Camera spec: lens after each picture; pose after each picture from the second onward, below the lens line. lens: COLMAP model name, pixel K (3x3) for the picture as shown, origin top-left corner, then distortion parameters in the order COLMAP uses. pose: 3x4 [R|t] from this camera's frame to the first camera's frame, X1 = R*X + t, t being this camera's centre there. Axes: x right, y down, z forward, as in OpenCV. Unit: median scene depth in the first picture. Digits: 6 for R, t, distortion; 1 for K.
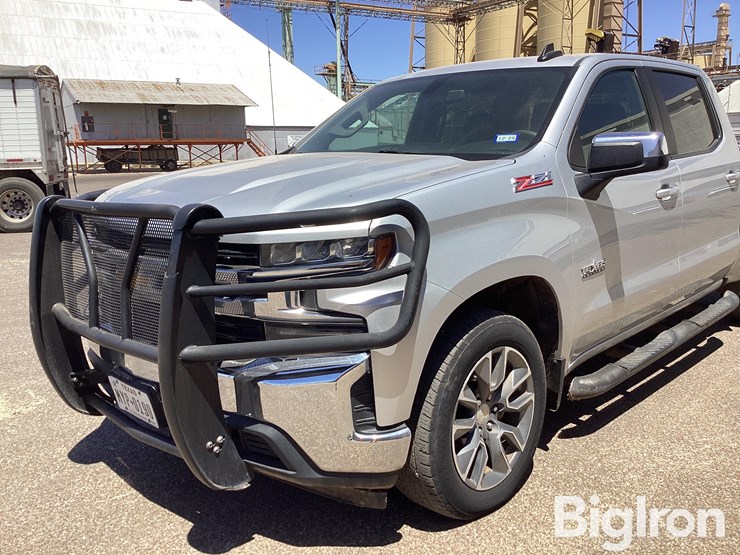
lens RADIAL K [[676.2, 0, 368.1], [0, 676.2, 275.1], [0, 0, 1]] dist [0.083327, -0.169154]
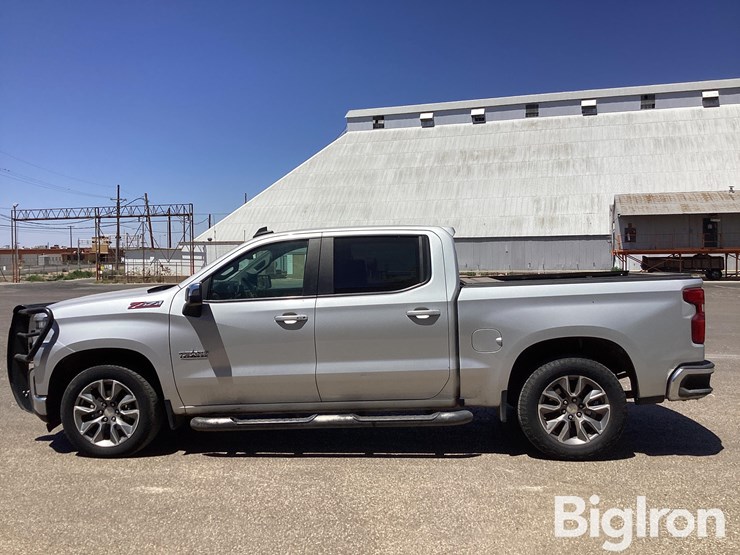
lens RADIAL K [[676.2, 0, 368.1], [0, 676.2, 275.1], [0, 0, 1]] dist [0.083327, -0.169154]
pose [[0.652582, 0.027941, -0.757203, 2.050337], [-0.141504, 0.986233, -0.085561, -0.131891], [0.744388, 0.162983, 0.647552, 0.136357]]
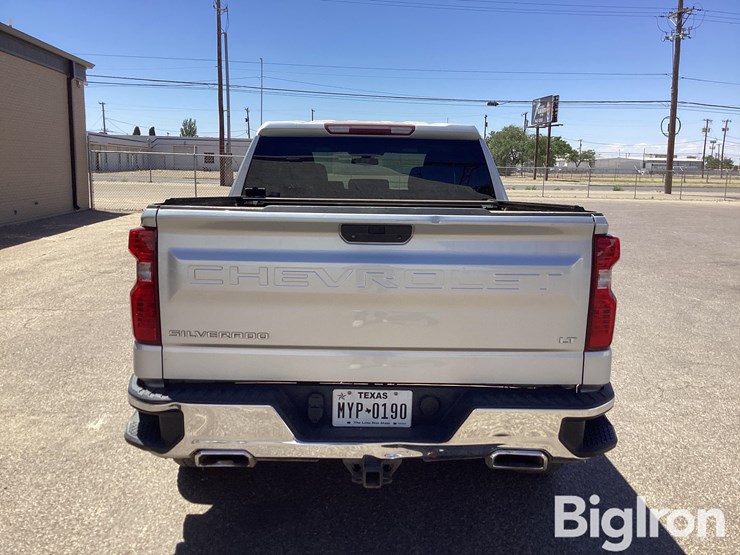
lens RADIAL K [[676.2, 0, 368.1], [0, 676.2, 275.1], [0, 0, 1]] dist [0.083327, -0.169154]
pose [[-0.708353, 0.112309, -0.696867, 1.654793], [-0.139436, 0.945543, 0.294120, -0.613565], [0.691949, 0.305509, -0.654118, 2.751238]]
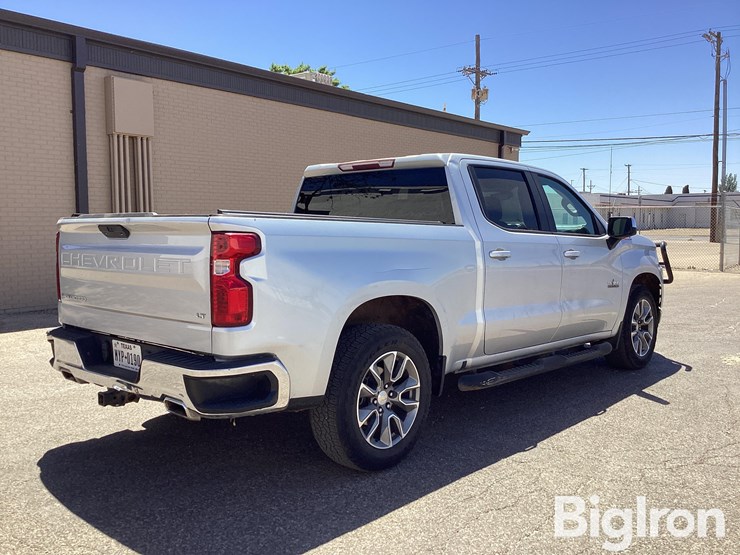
lens RADIAL K [[676.2, 0, 368.1], [0, 676.2, 275.1], [0, 0, 1]] dist [0.083327, -0.169154]
pose [[-0.999416, 0.022367, -0.025846, 0.637684], [0.014925, 0.965845, 0.258691, -0.655300], [0.030749, 0.258154, -0.965614, 3.425114]]
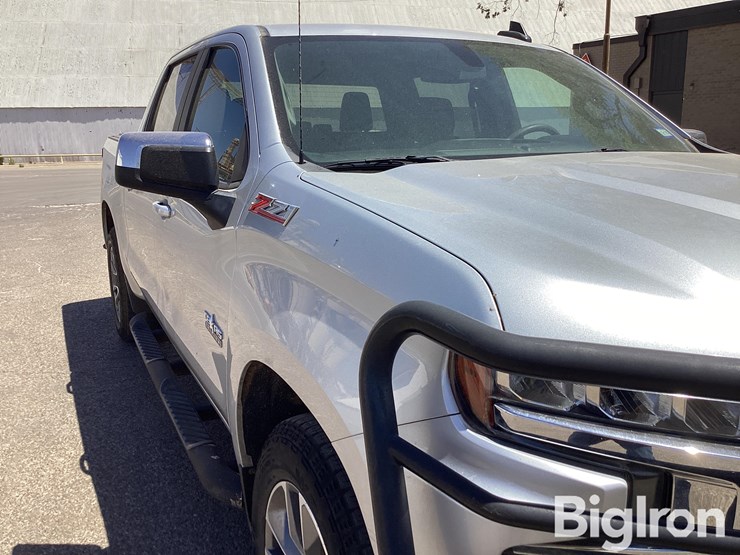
lens RADIAL K [[676.2, 0, 368.1], [0, 676.2, 275.1], [0, 0, 1]] dist [0.083327, -0.169154]
pose [[0.340578, -0.178496, 0.923117, -0.742576], [0.179153, 0.976146, 0.122652, -0.202471], [-0.922990, 0.123607, 0.364432, 1.066631]]
